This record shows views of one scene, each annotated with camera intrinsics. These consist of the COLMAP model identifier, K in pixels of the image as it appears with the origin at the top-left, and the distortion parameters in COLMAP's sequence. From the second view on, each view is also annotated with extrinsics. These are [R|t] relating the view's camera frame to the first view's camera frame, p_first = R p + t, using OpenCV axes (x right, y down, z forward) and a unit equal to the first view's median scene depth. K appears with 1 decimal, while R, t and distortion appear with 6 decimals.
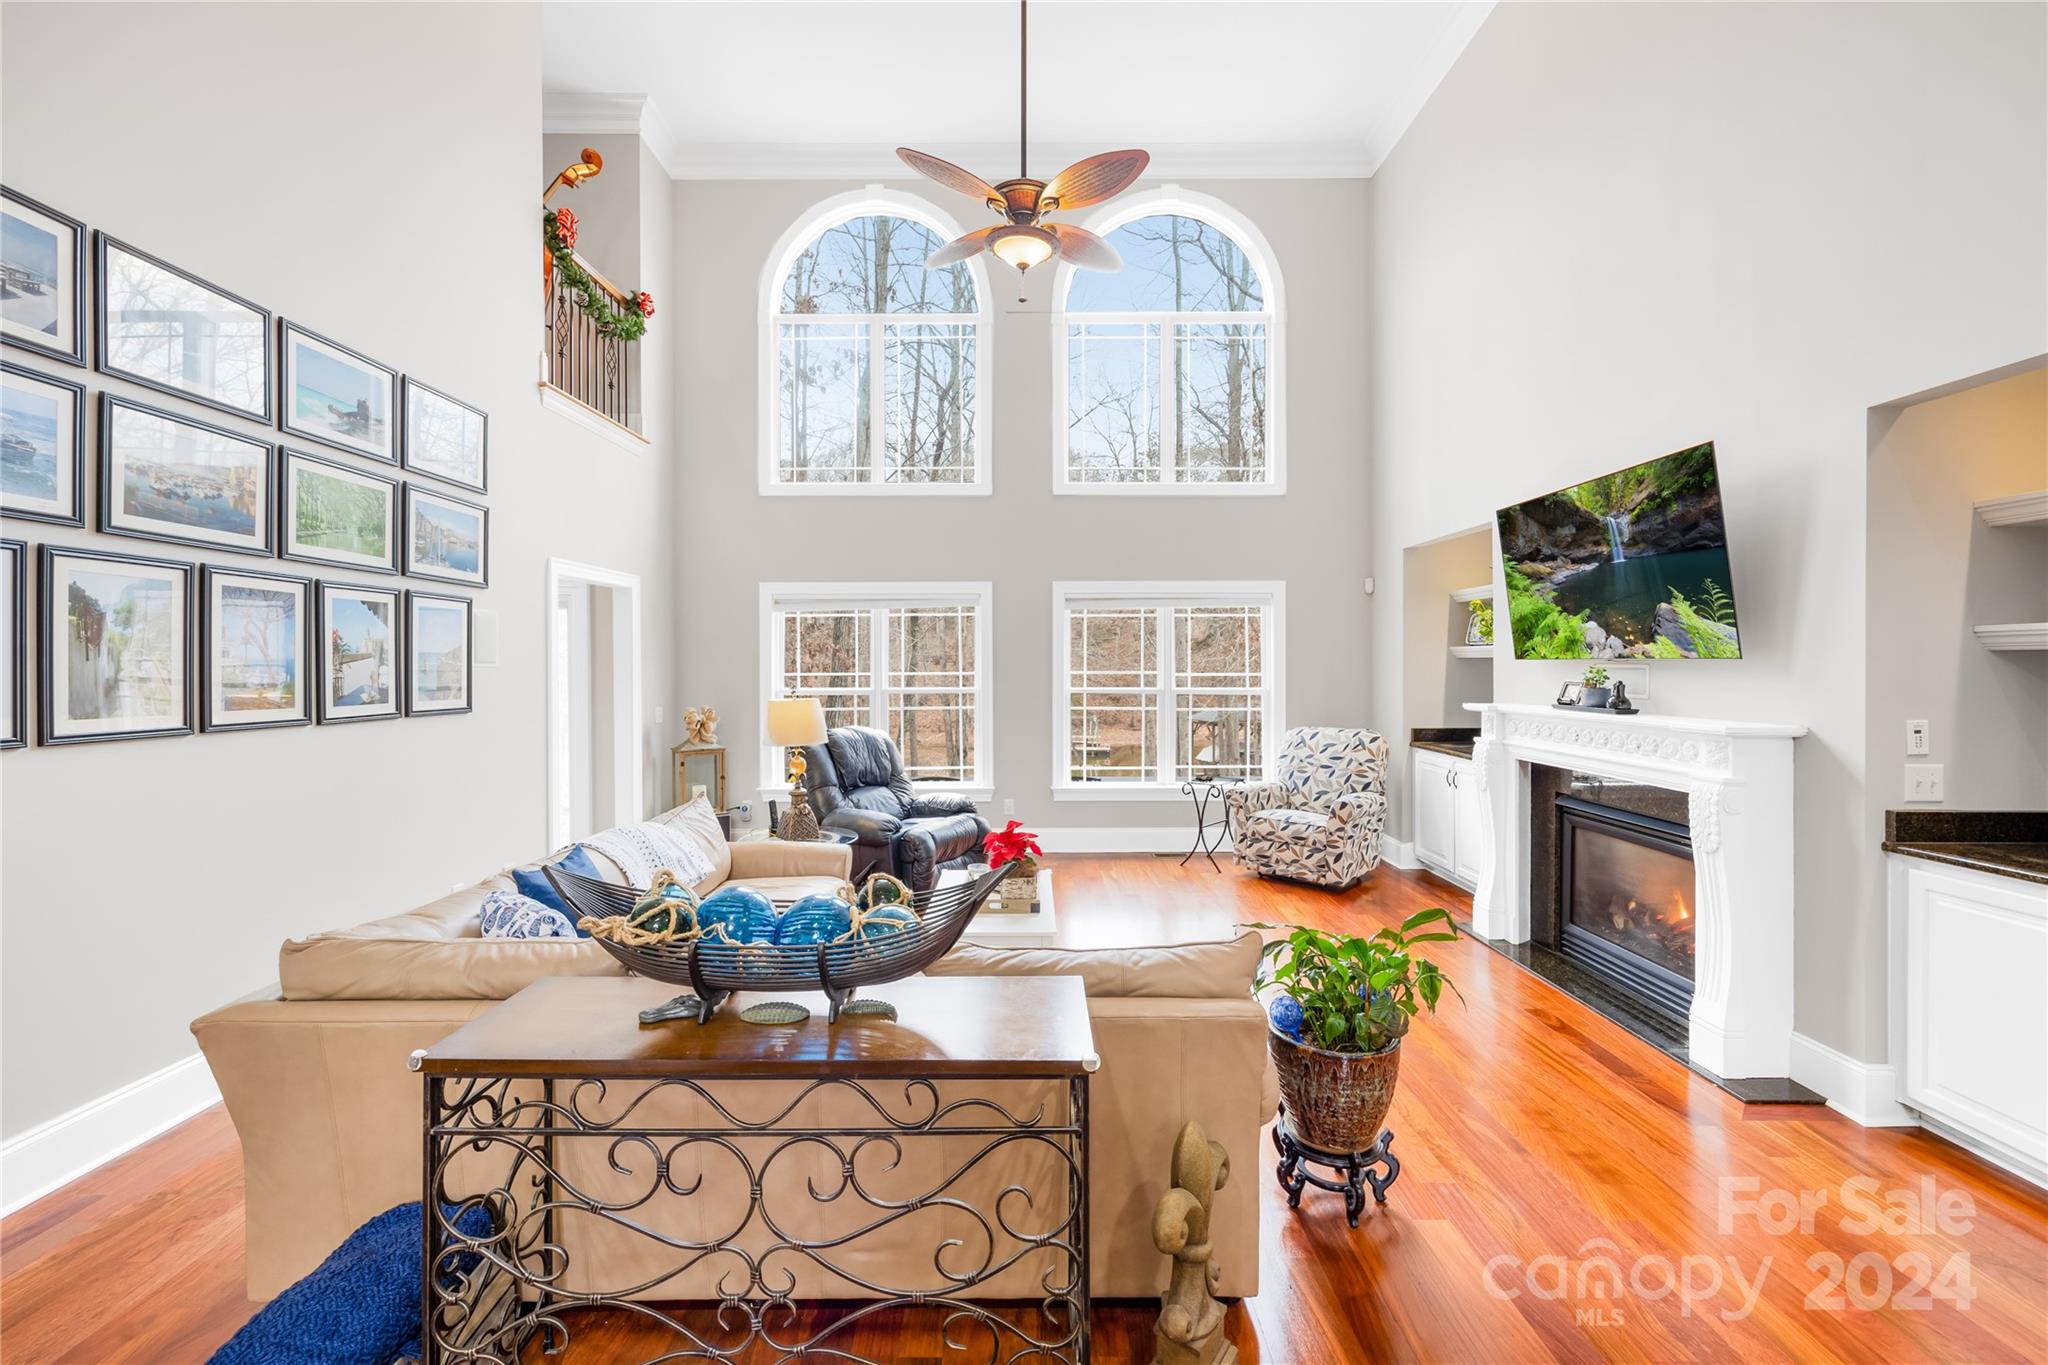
lens RADIAL K [[828.2, 0, 1035.2], [0, 828.2, 661.8], [0, 0, 1]] dist [0.001654, 0.000652]
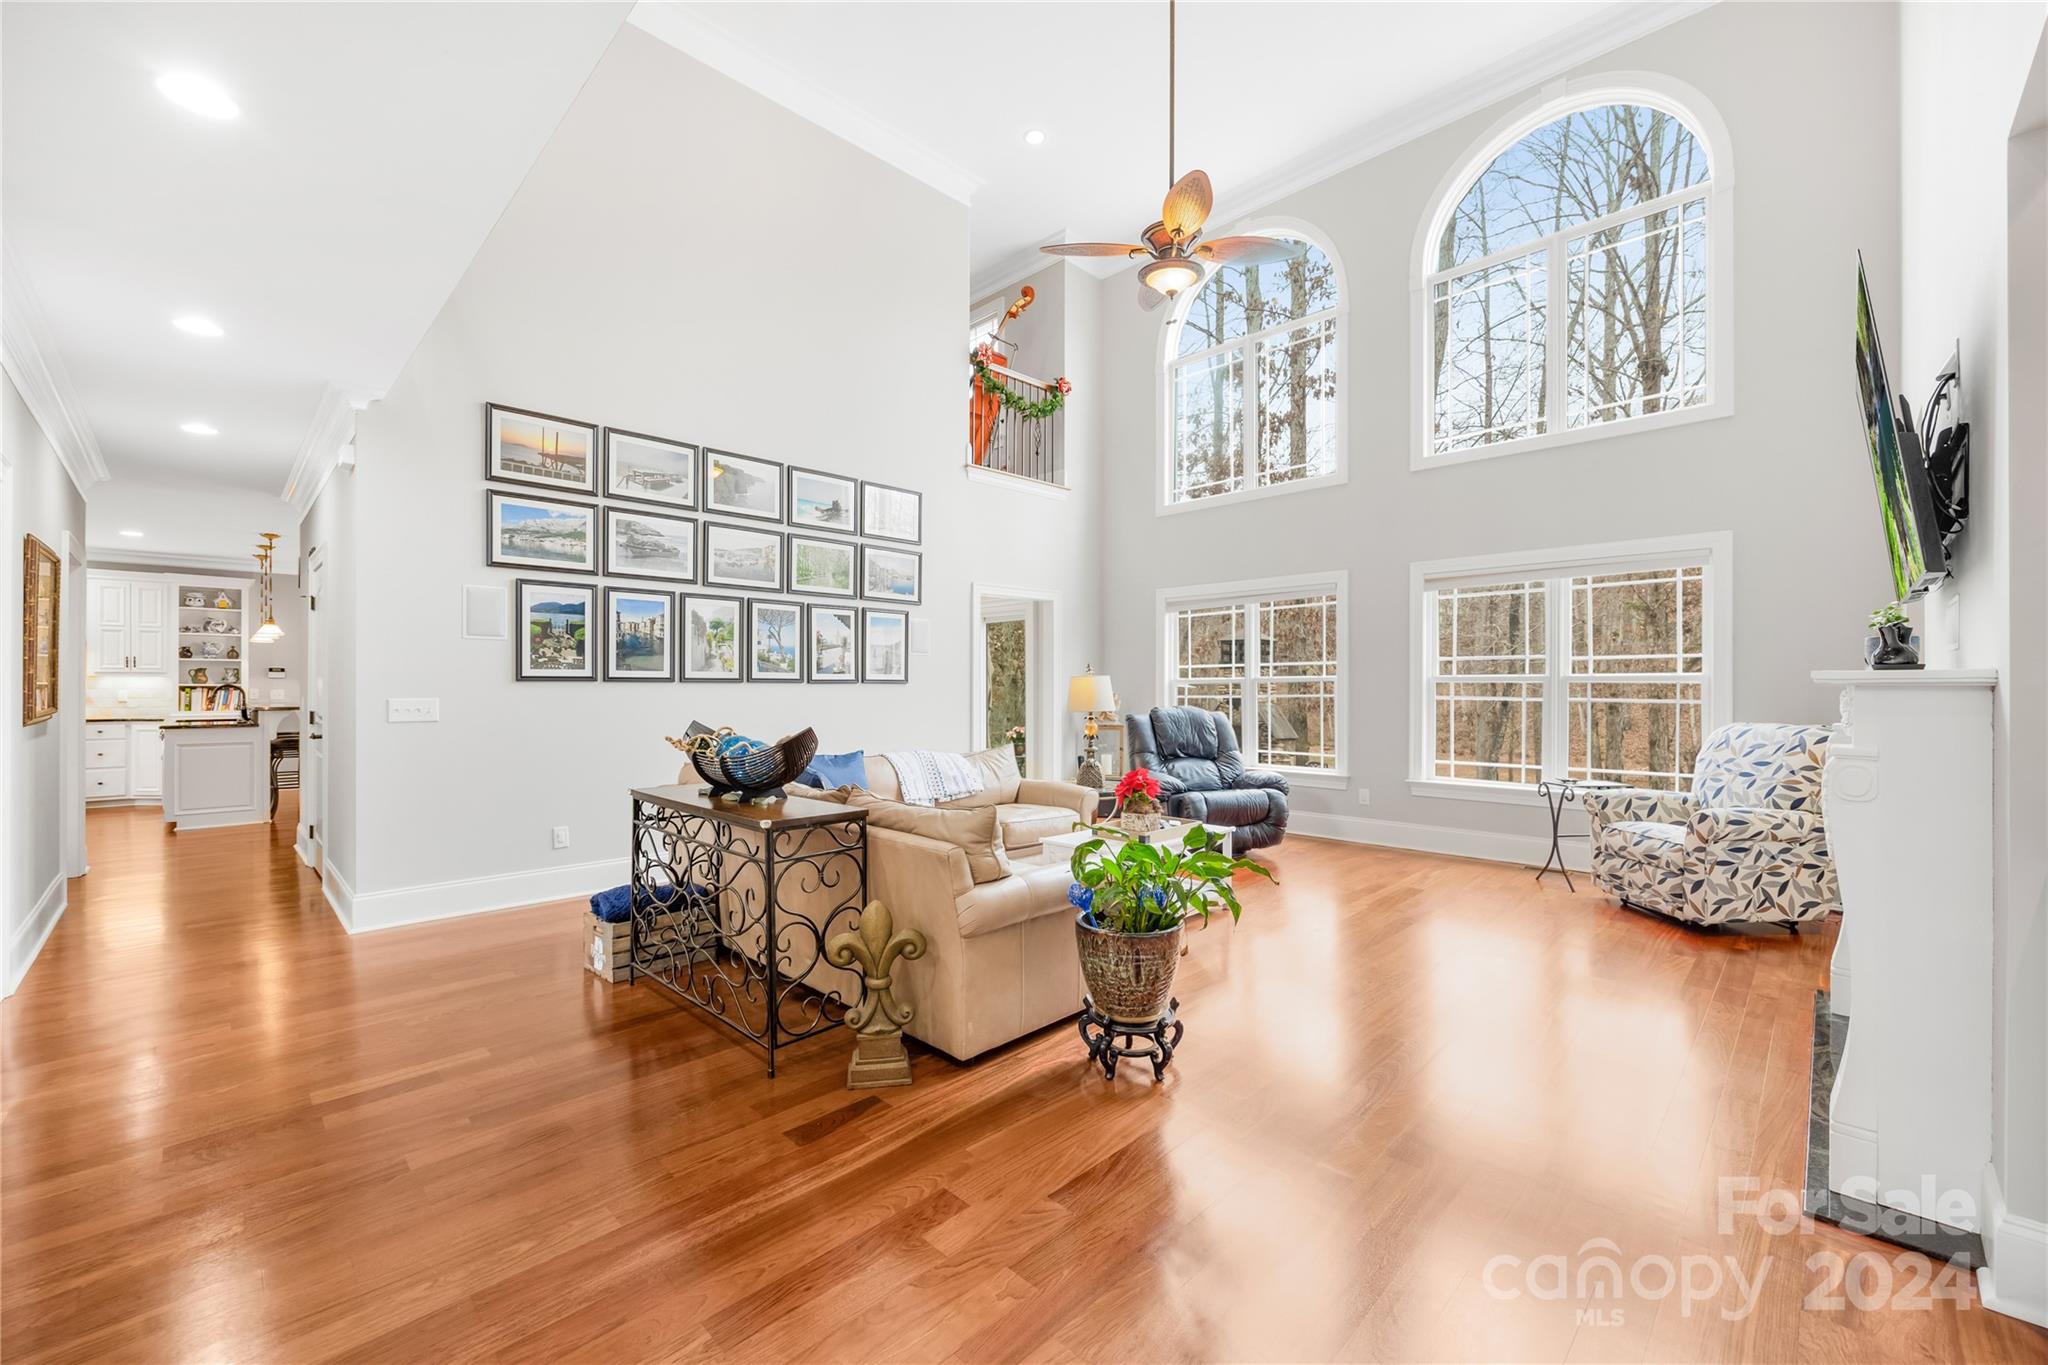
lens RADIAL K [[828.2, 0, 1032.8], [0, 828.2, 674.9], [0, 0, 1]] dist [0.001654, 0.000652]
pose [[0.711538, -0.009925, -0.702578, 0.599452], [0.004035, 0.999941, -0.010040, 0.061118], [0.702636, 0.004308, 0.711536, 0.038938]]
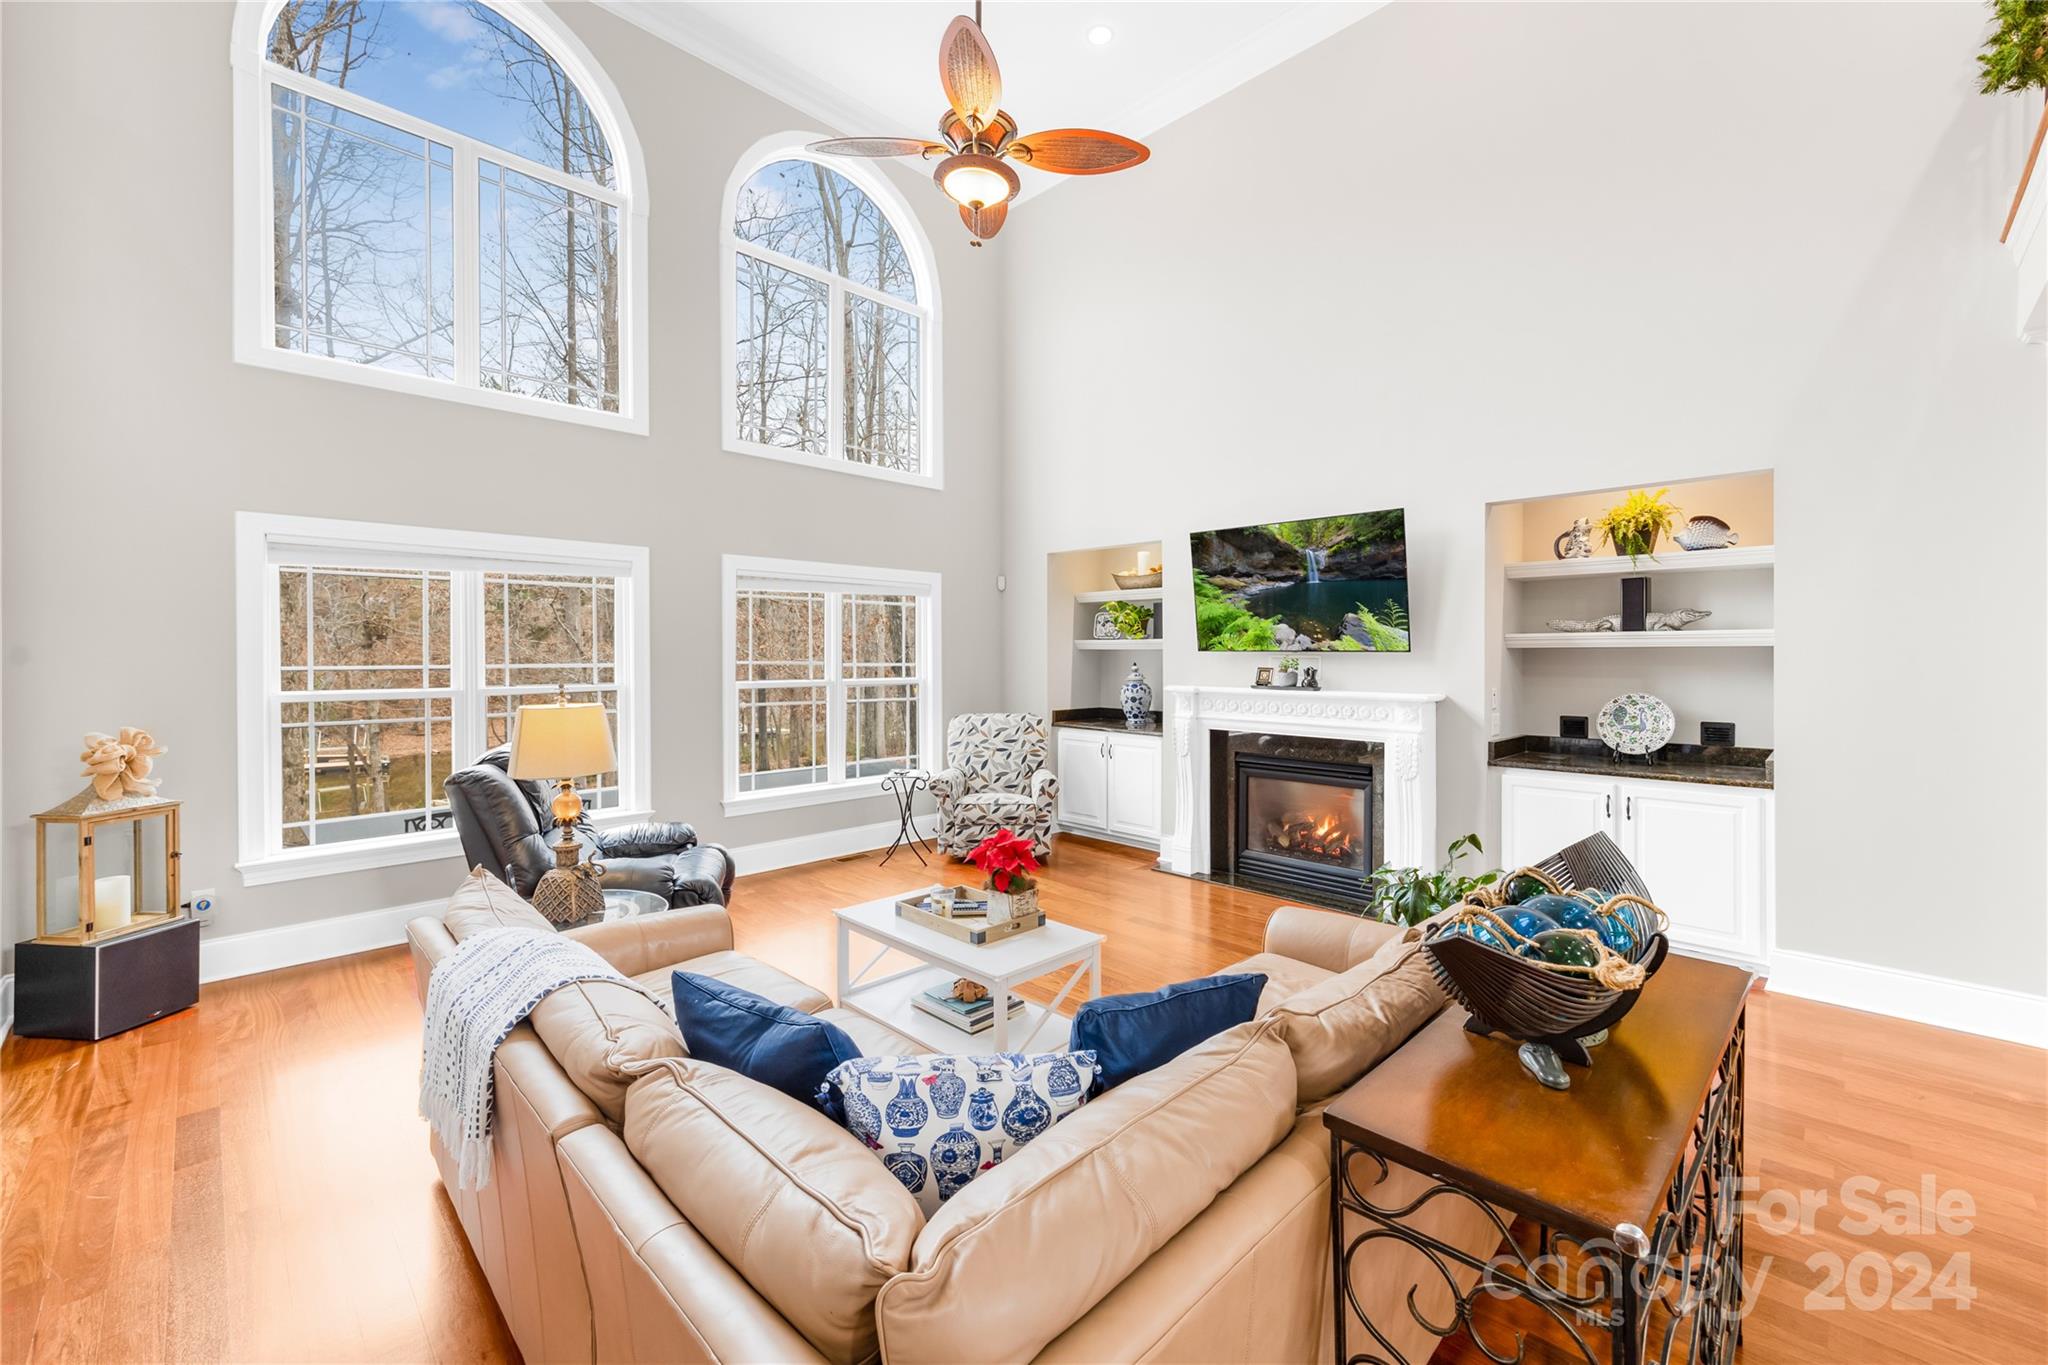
lens RADIAL K [[828.2, 0, 1007.9], [0, 828.2, 651.7], [0, 0, 1]] dist [0.001654, 0.000652]
pose [[0.700657, 0.007884, 0.713455, -0.584237], [-0.006755, 0.999967, -0.004417, 0.005792], [-0.713467, -0.001725, 0.700687, 0.342105]]
